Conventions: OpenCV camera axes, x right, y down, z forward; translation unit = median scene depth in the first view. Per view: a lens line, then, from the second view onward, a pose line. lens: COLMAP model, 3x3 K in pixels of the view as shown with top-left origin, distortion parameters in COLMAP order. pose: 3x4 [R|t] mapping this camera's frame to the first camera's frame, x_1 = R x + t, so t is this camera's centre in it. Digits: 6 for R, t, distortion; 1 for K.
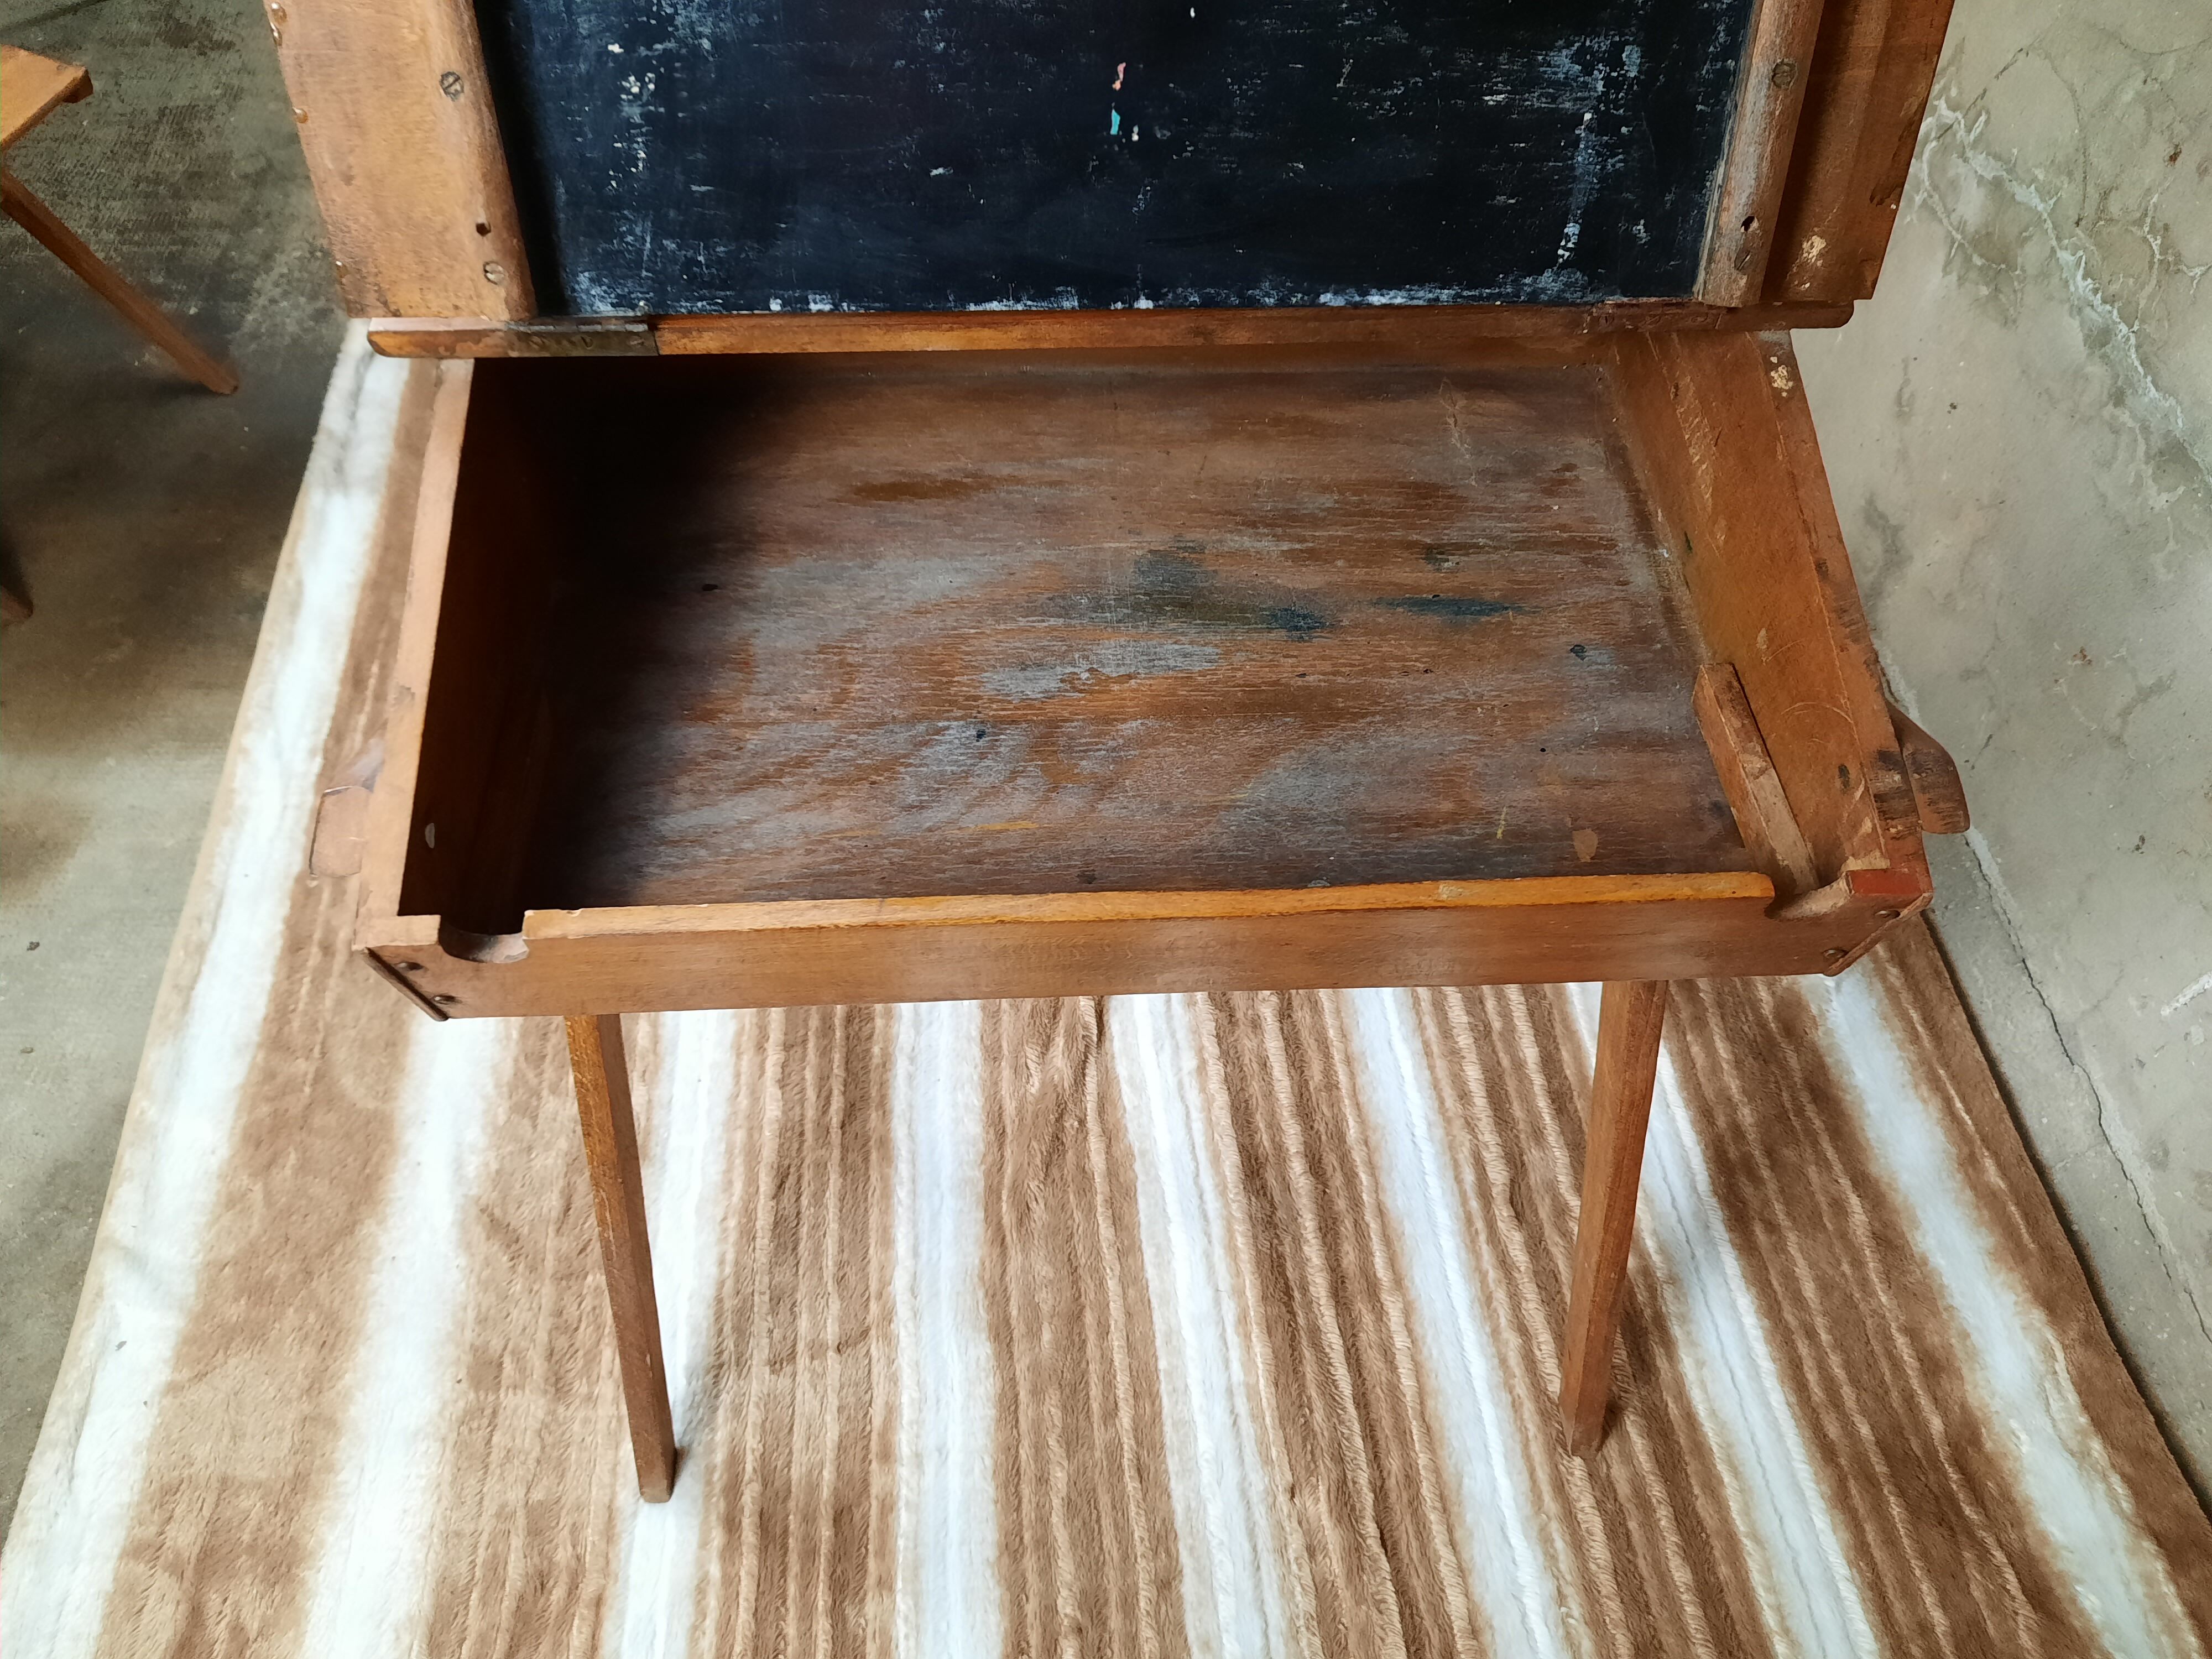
lens RADIAL K [[1640.6, 0, 1119.6], [0, 1640.6, 824.6], [0, 0, 1]] dist [0.042189, -0.040710]
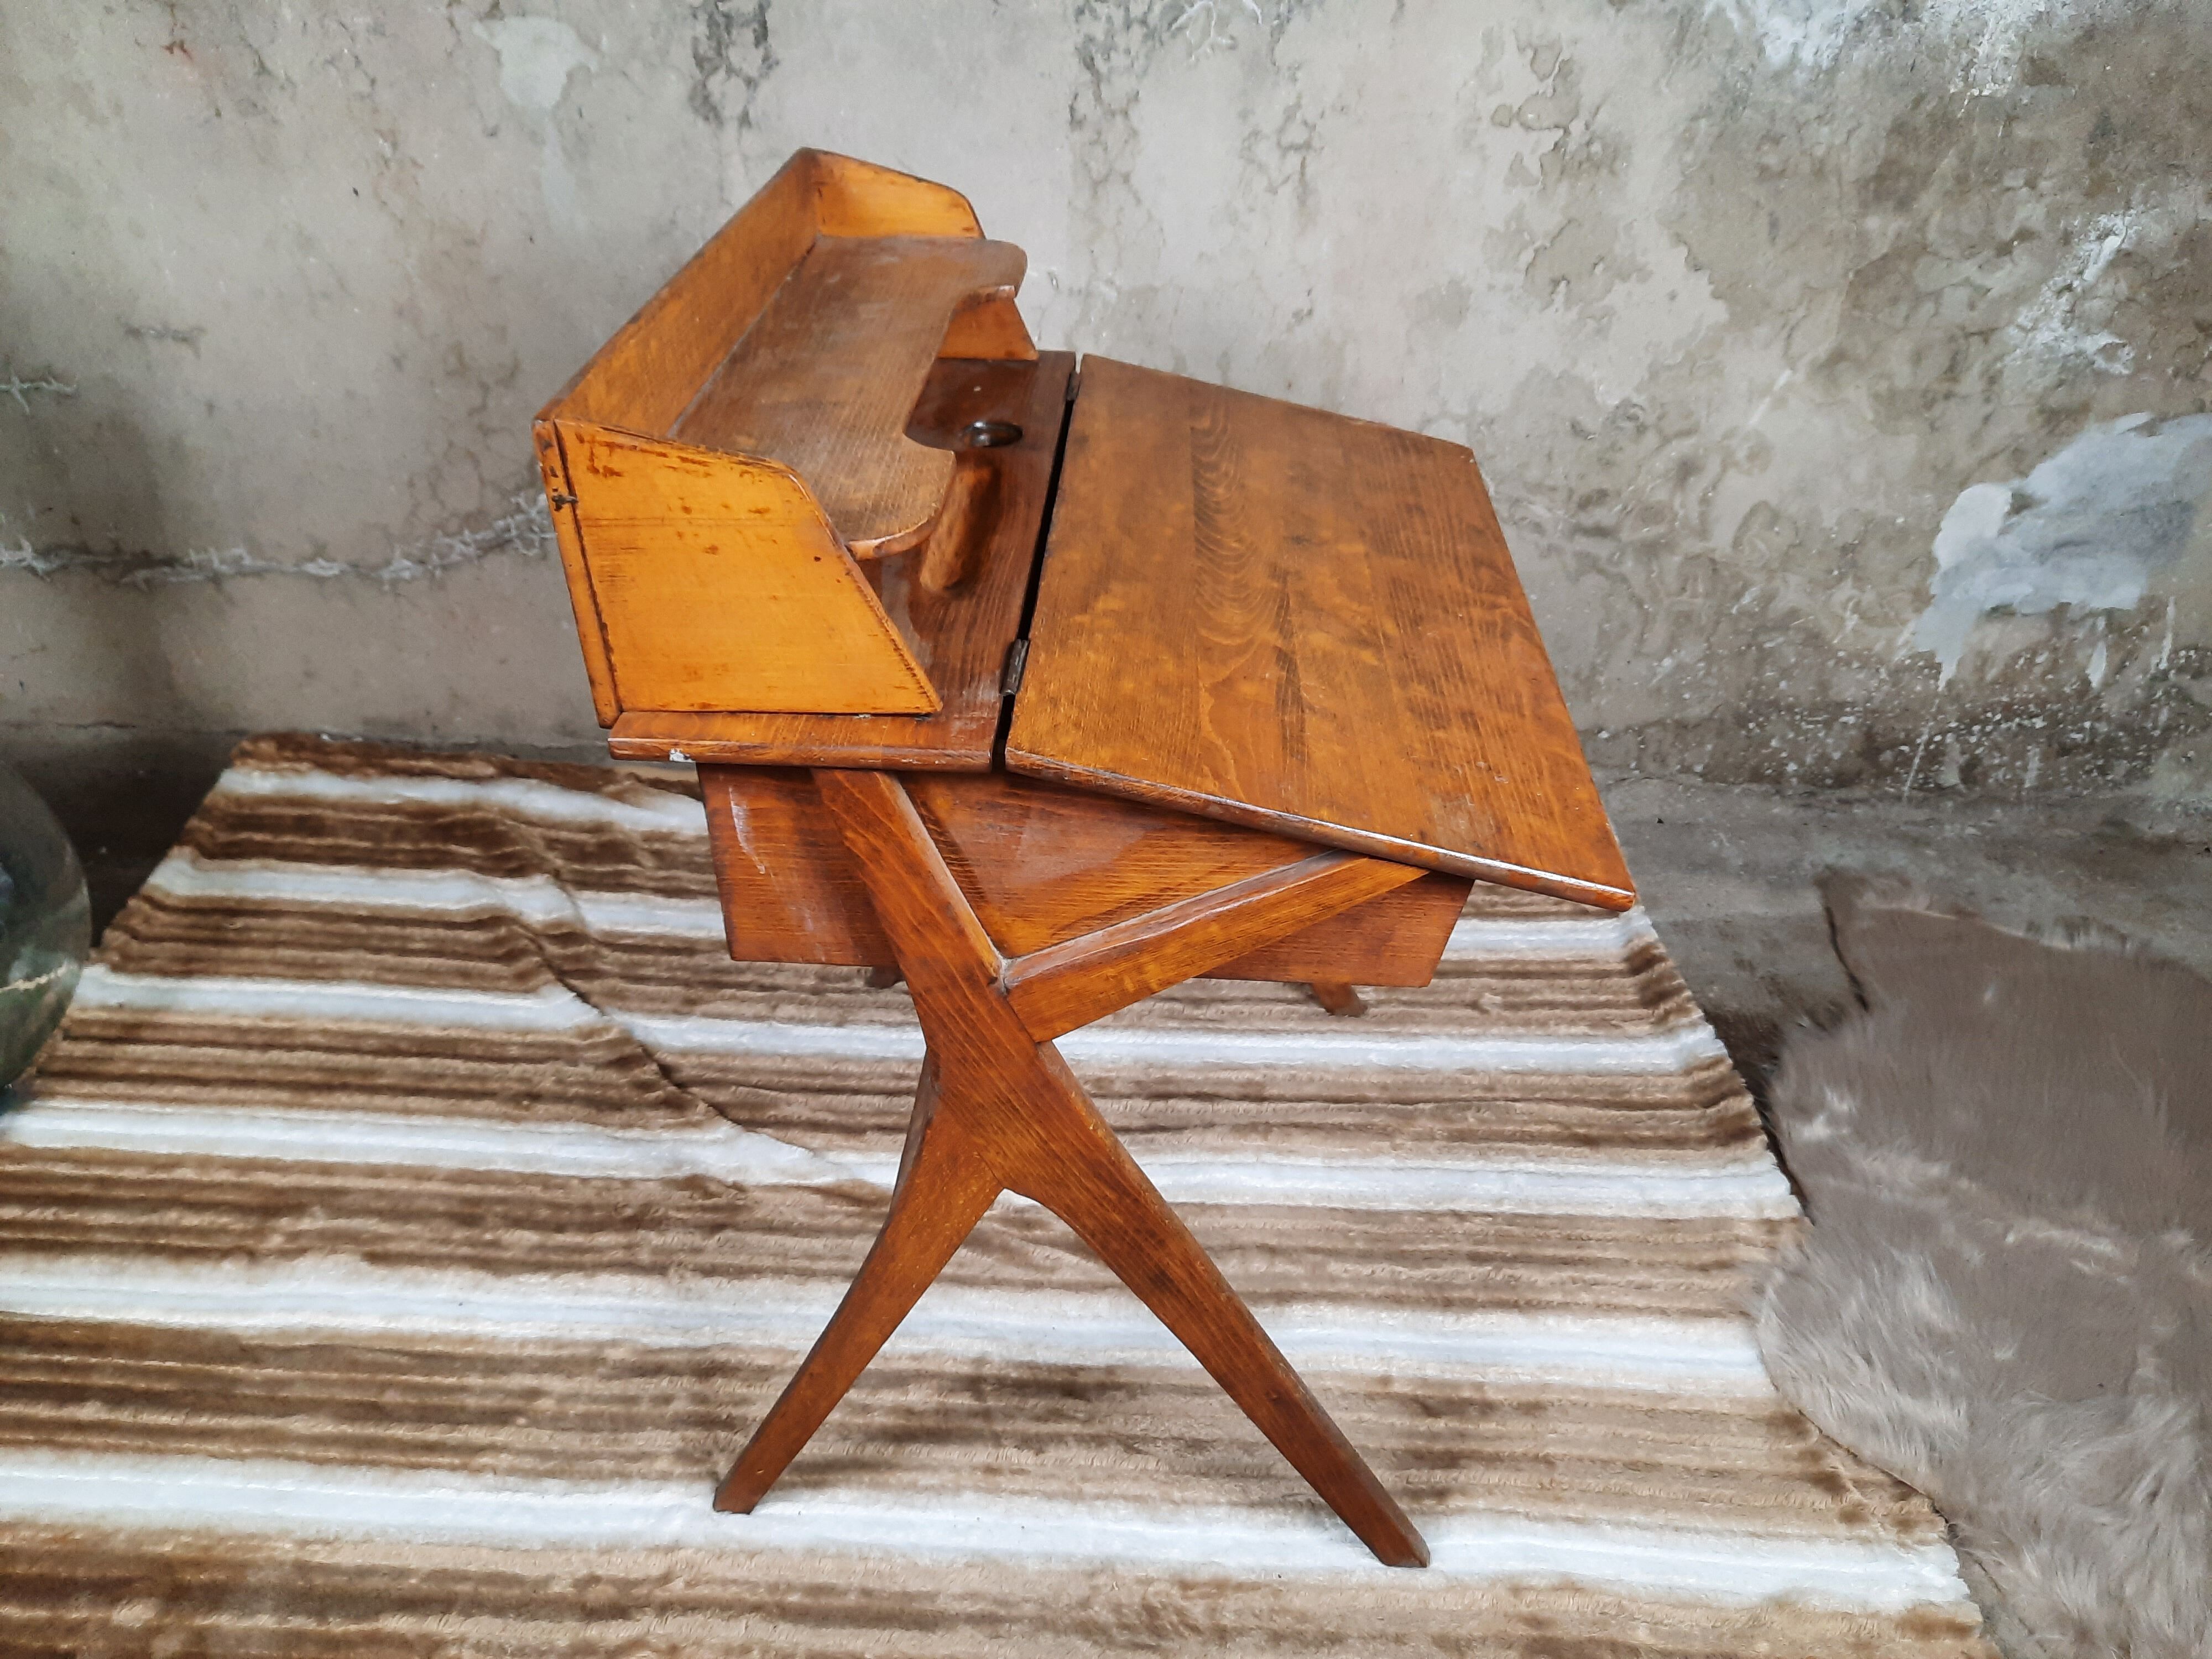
lens RADIAL K [[1640.6, 0, 1117.7], [0, 1640.6, 822.2], [0, 0, 1]] dist [0.042189, -0.040710]
pose [[0.100805, -0.567487, 0.817188, -0.912704], [0.796649, 0.538066, 0.275382, -0.331611], [-0.595976, 0.623253, 0.506328, 0.226870]]
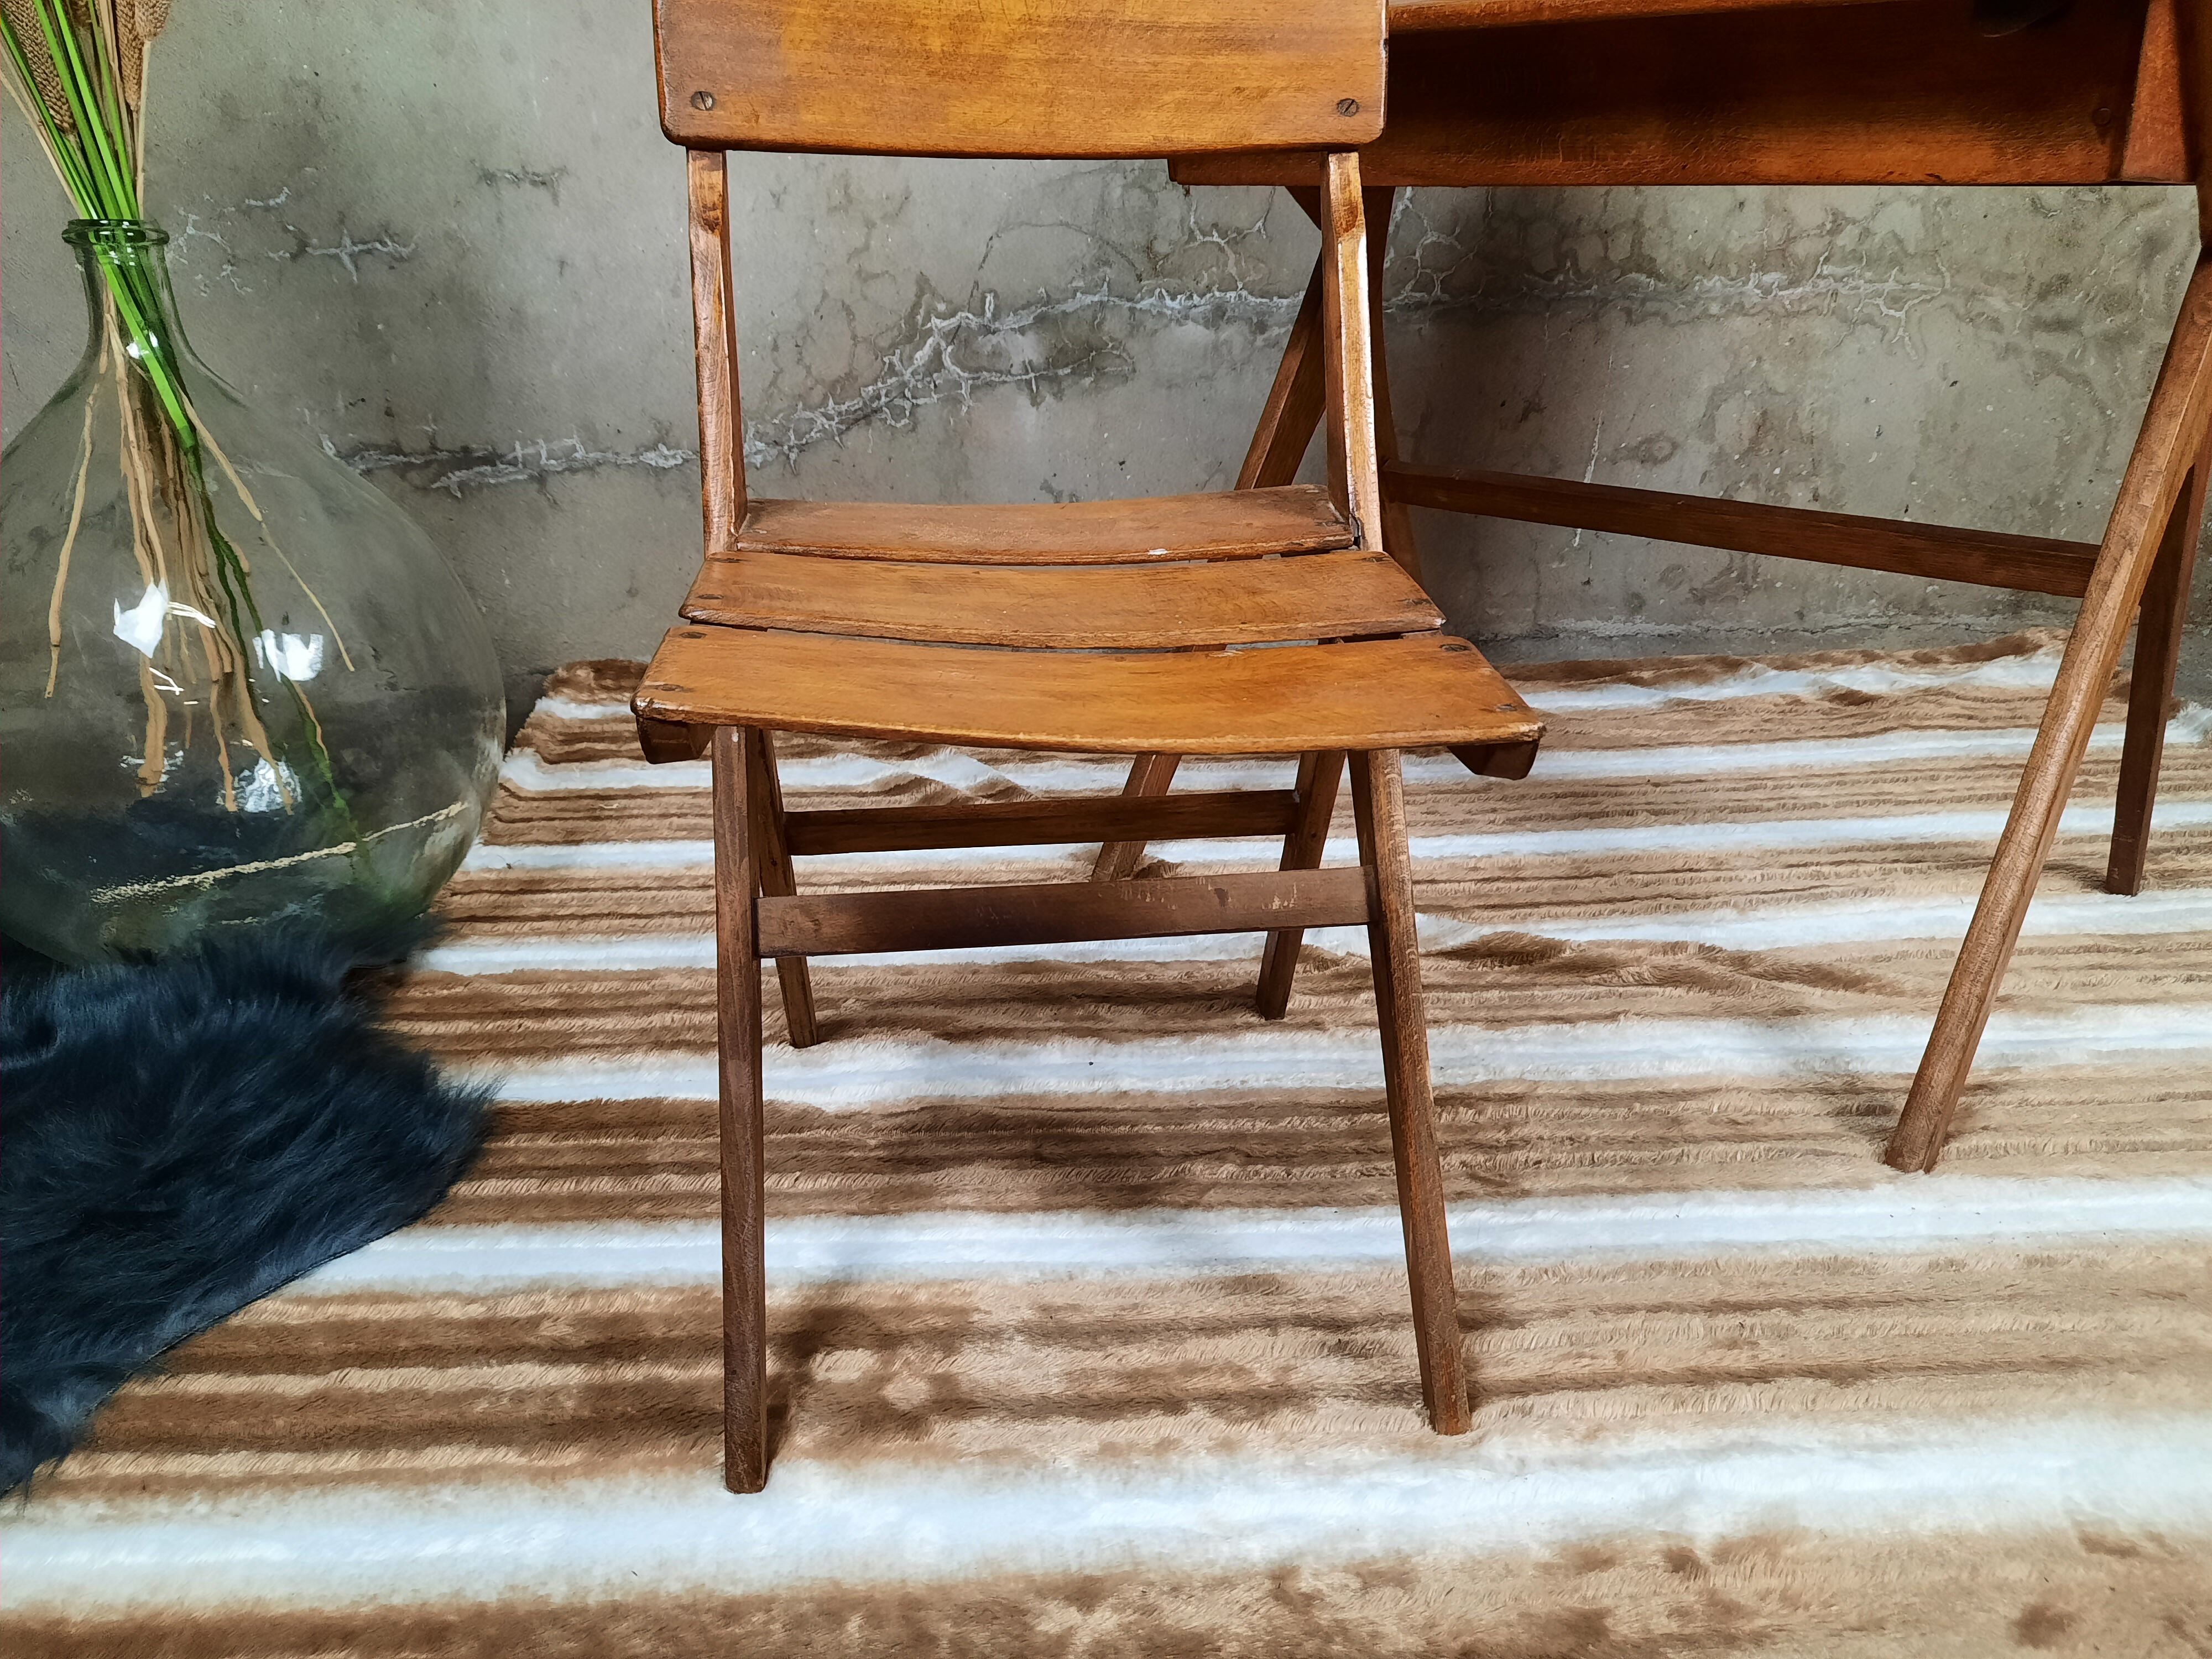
lens RADIAL K [[1640.6, 0, 1110.2], [0, 1640.6, 824.9], [0, 0, 1]] dist [0.042189, -0.040710]
pose [[0.028323, -0.387345, 0.921500, -0.972159], [0.826062, 0.528168, 0.196622, -0.436587], [-0.562867, 0.755647, 0.334931, 0.939878]]
